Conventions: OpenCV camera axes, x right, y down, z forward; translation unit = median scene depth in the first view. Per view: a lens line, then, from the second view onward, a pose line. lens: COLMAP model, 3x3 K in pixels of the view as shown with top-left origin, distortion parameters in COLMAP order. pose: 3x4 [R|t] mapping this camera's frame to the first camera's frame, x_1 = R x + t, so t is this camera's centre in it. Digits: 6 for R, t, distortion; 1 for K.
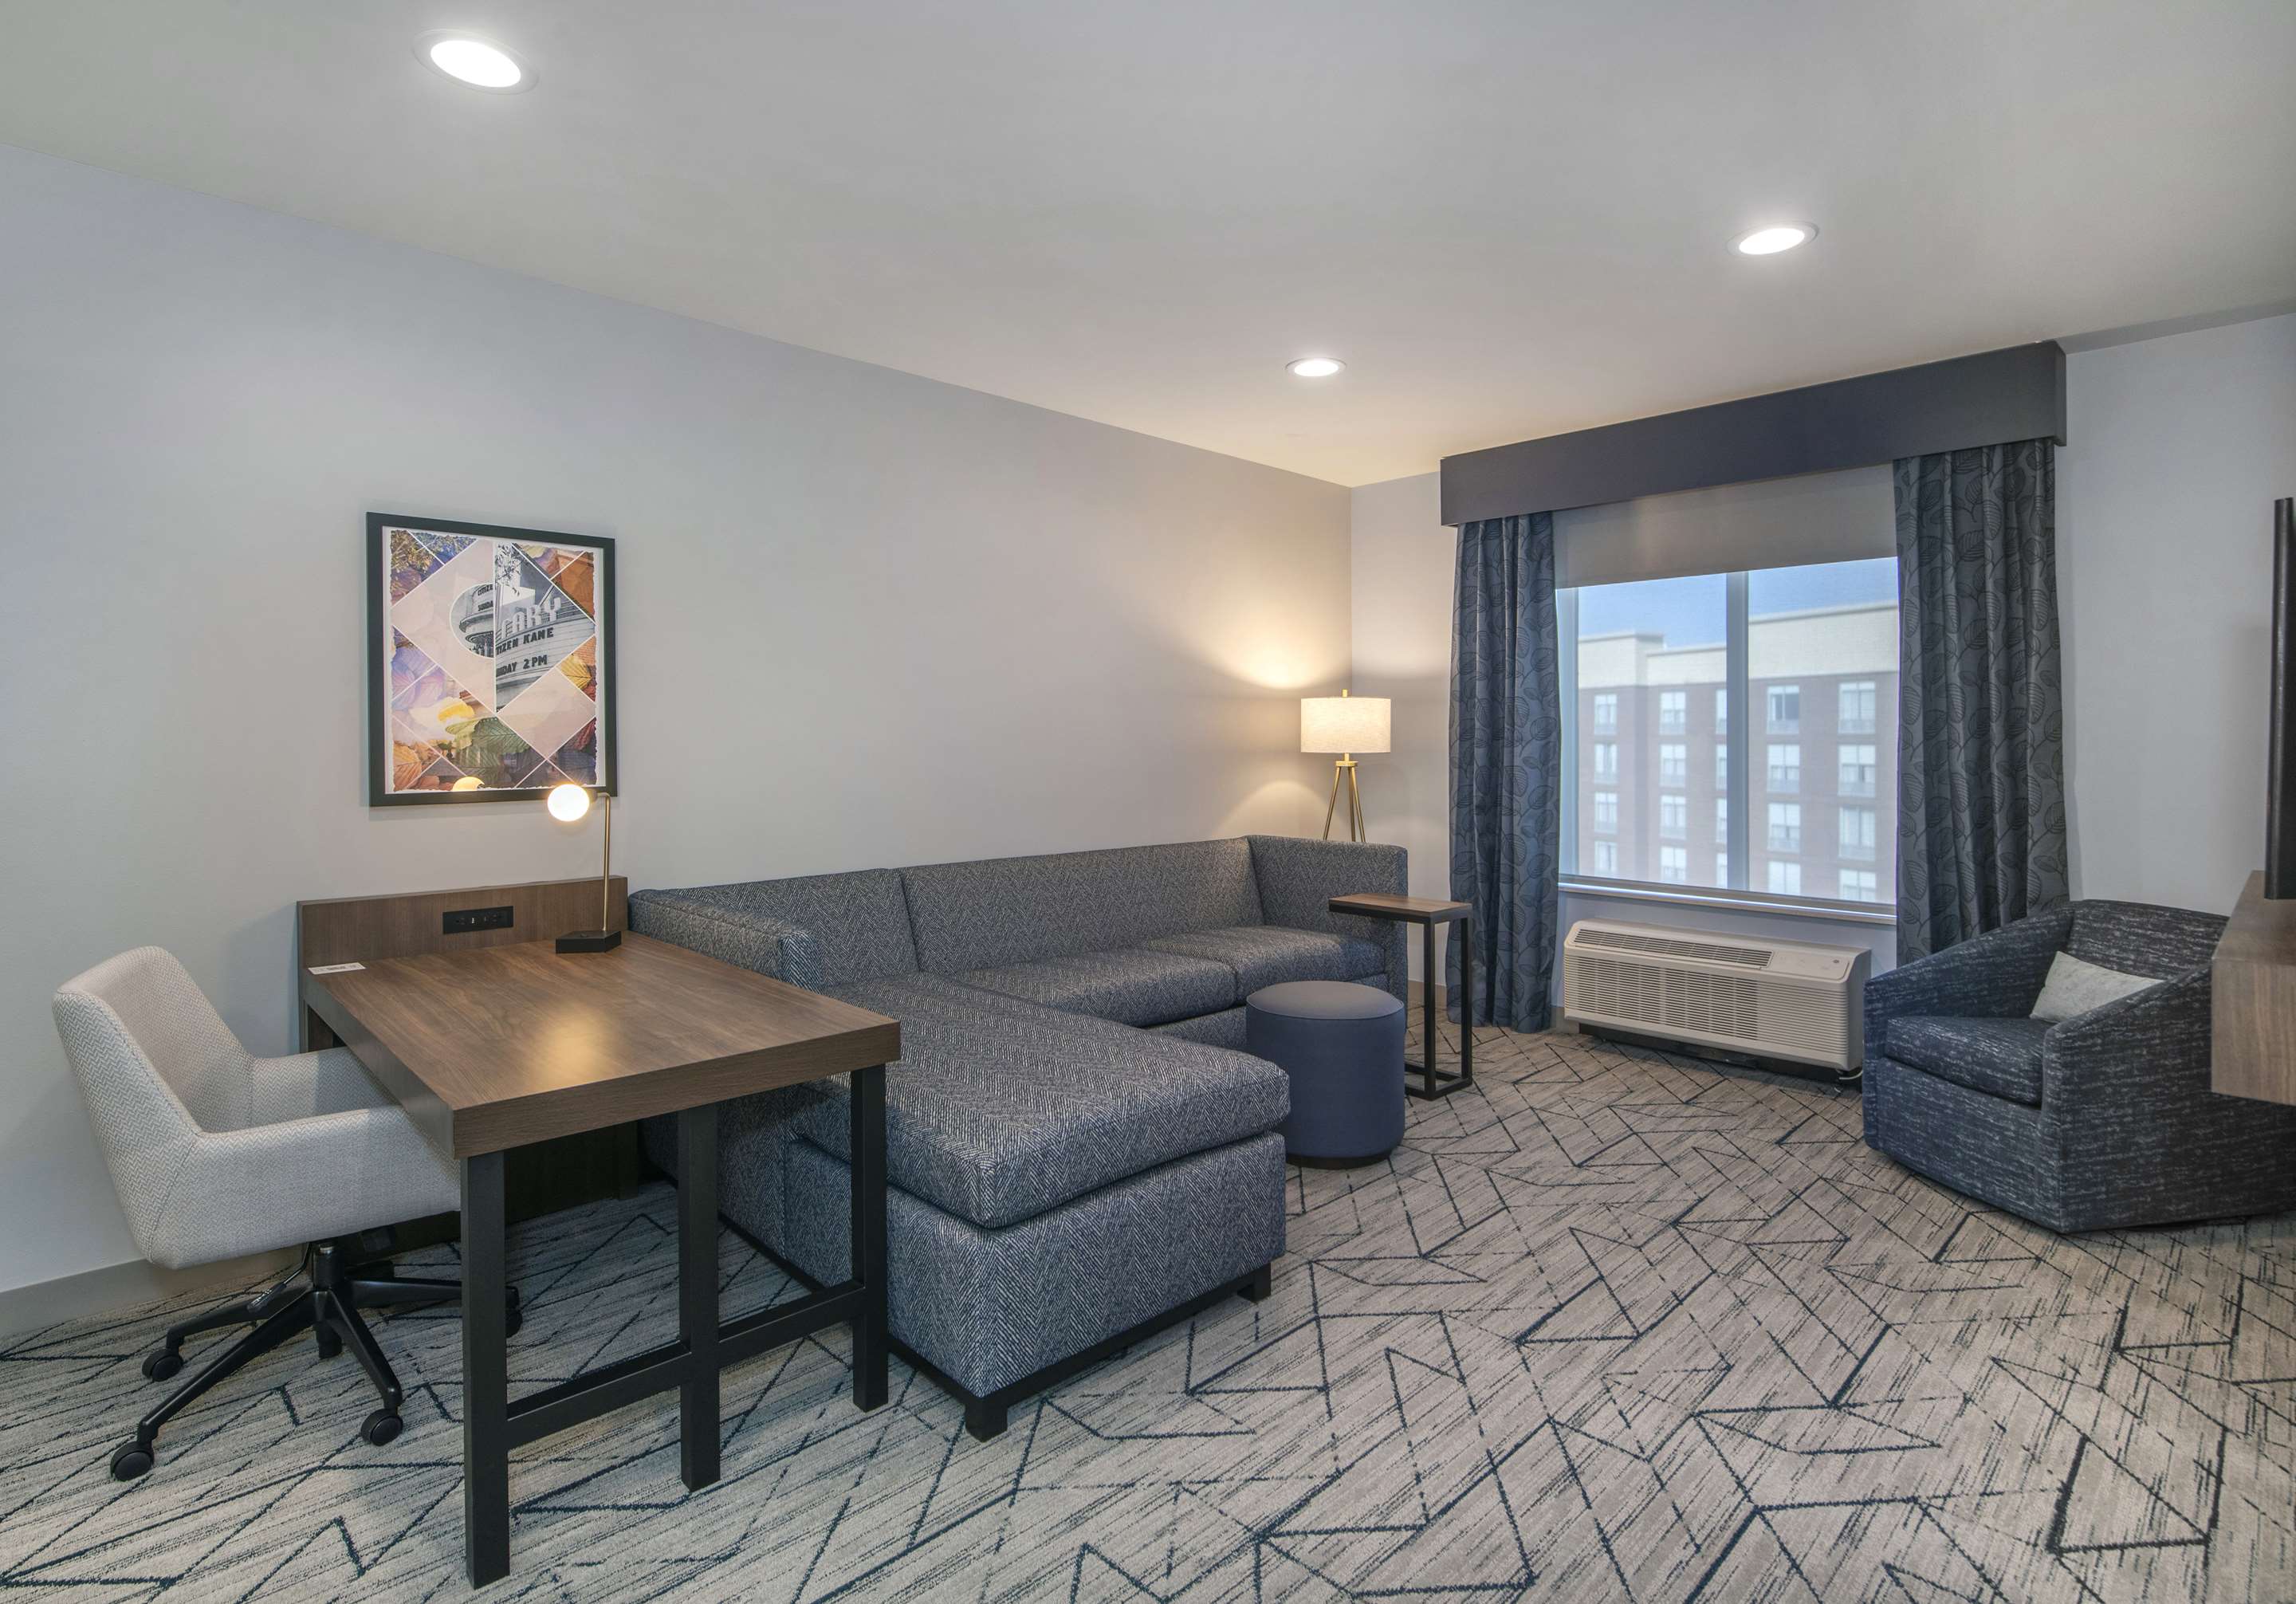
lens RADIAL K [[1164.0, 0, 1159.9], [0, 1164.0, 743.5], [0, 0, 1]] dist [-0.012049, 0.000070]
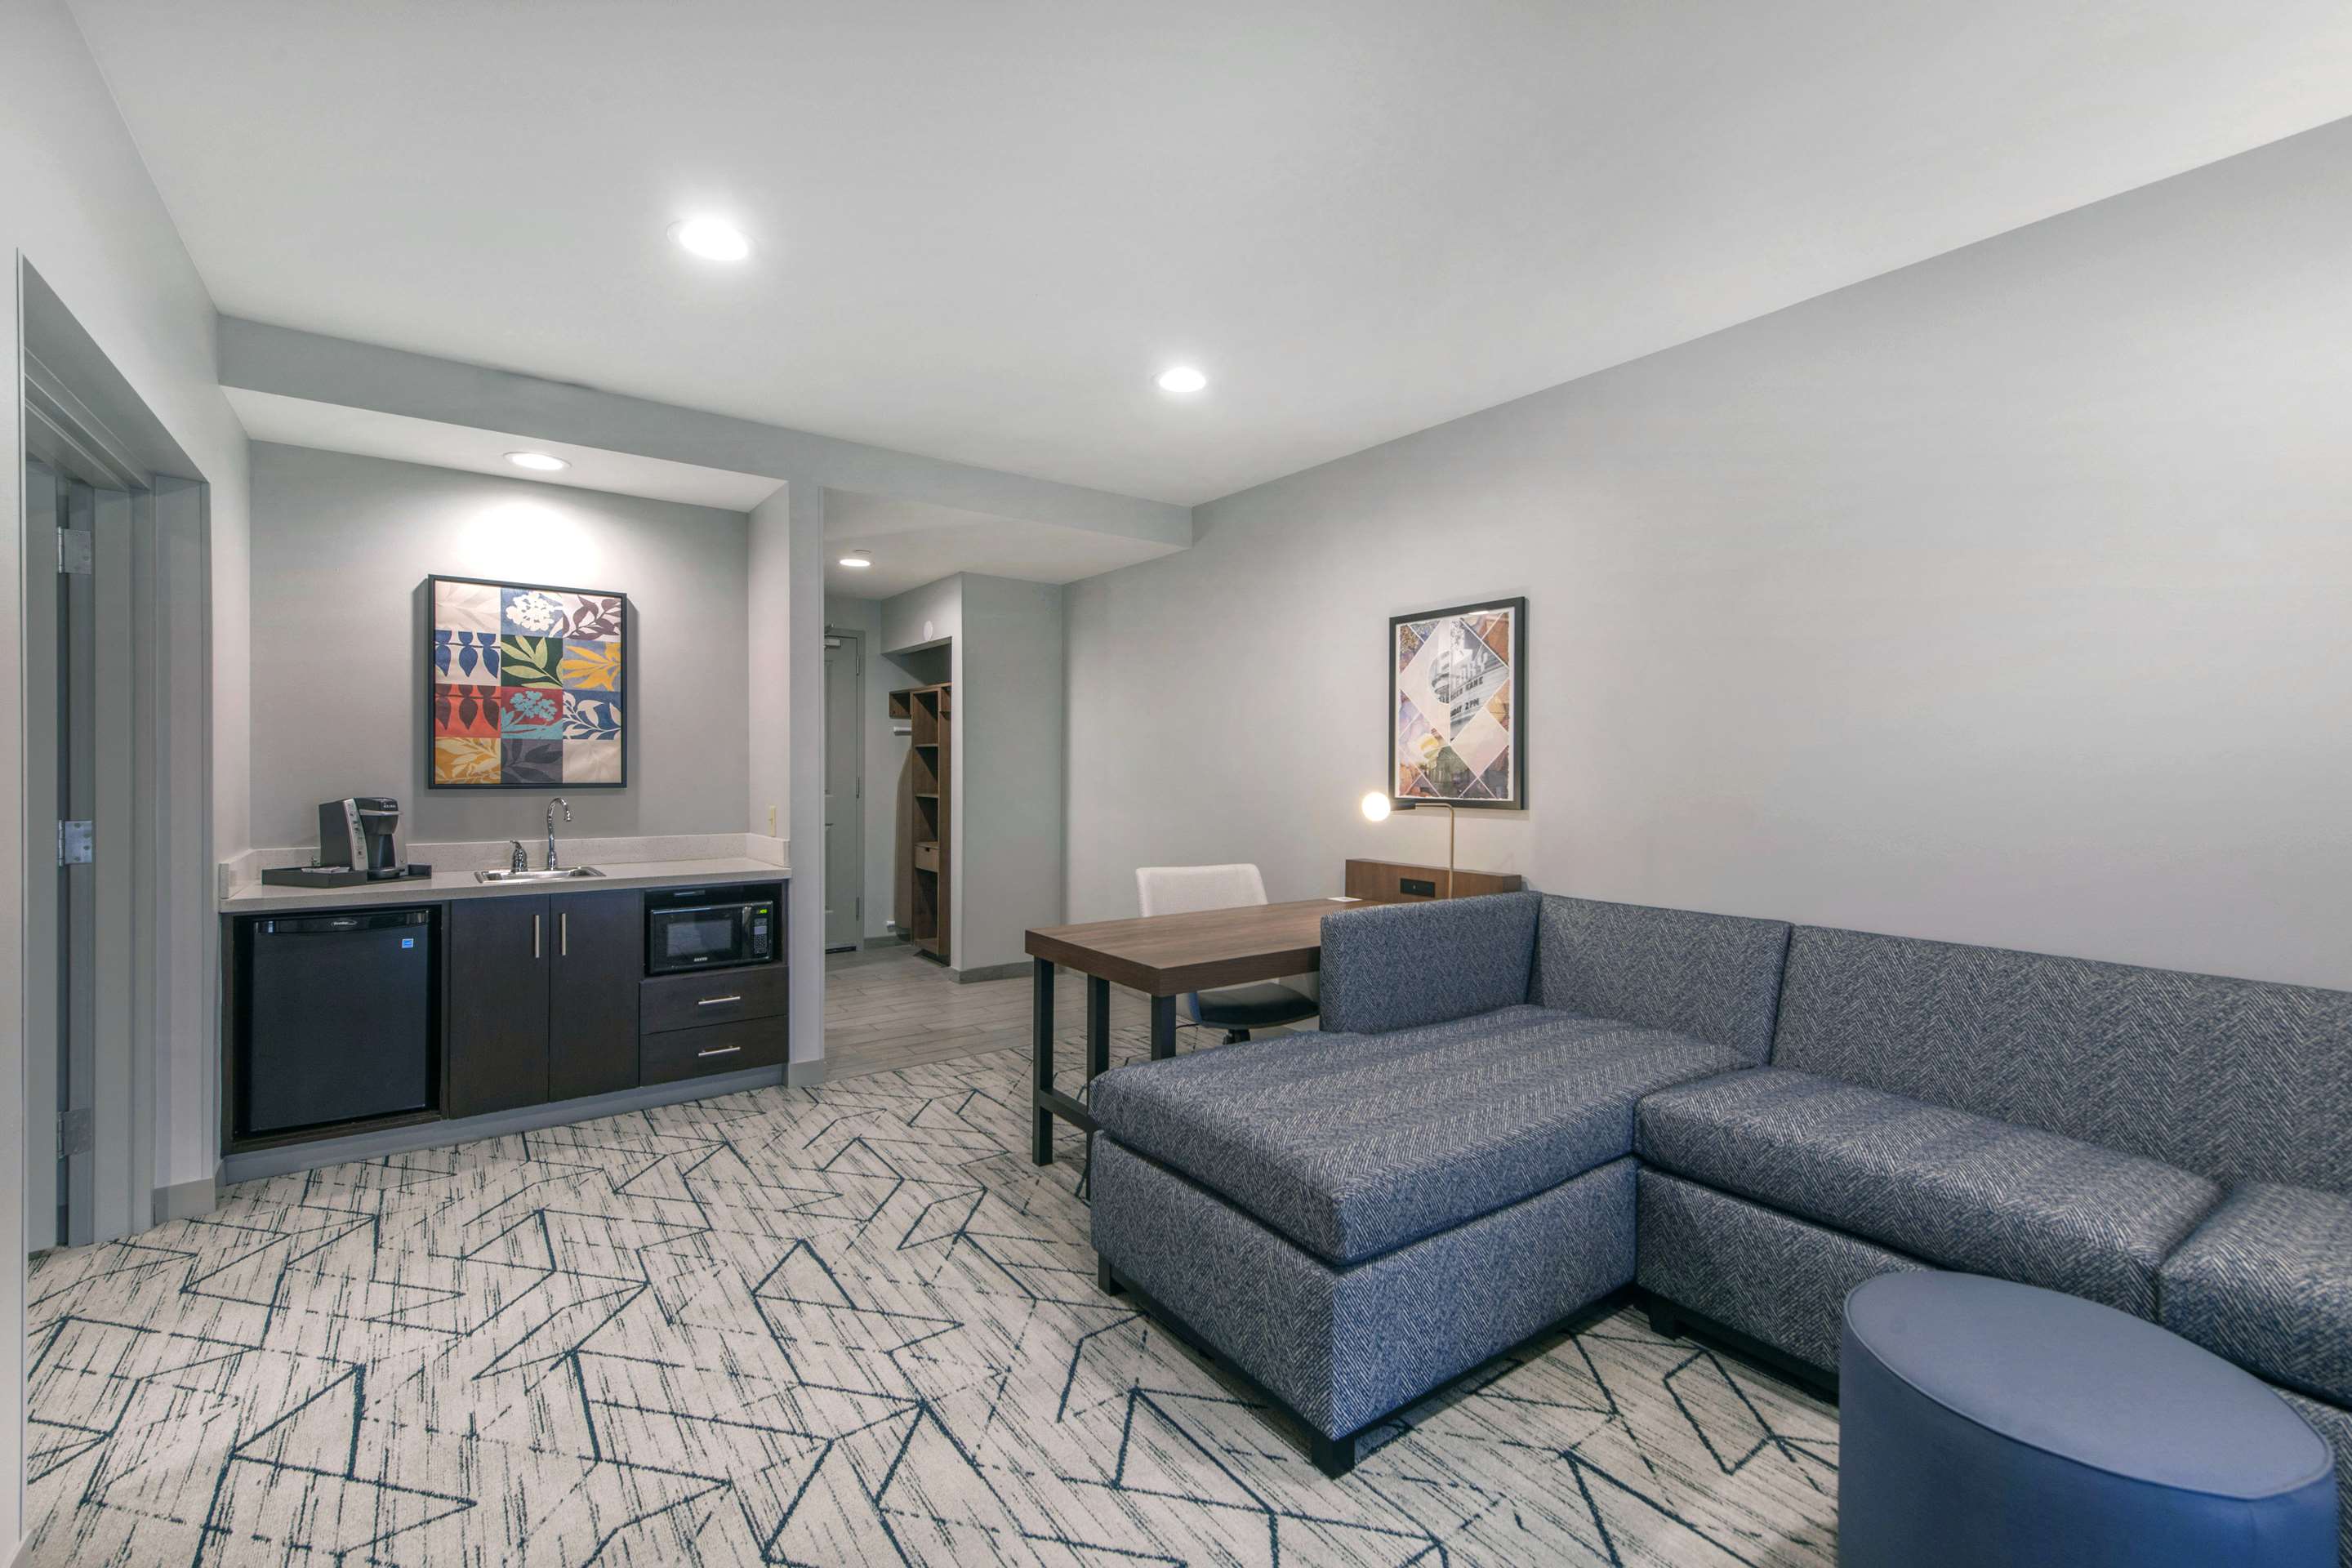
lens RADIAL K [[1013.7, 0, 1178.5], [0, 1013.7, 767.0], [0, 0, 1]] dist [-0.000312, 0.000065]
pose [[-0.150907, 0.004411, -0.988538, 0.692406], [-0.008629, 0.999946, 0.005780, -0.002193], [0.988510, 0.009402, -0.150861, 0.887775]]
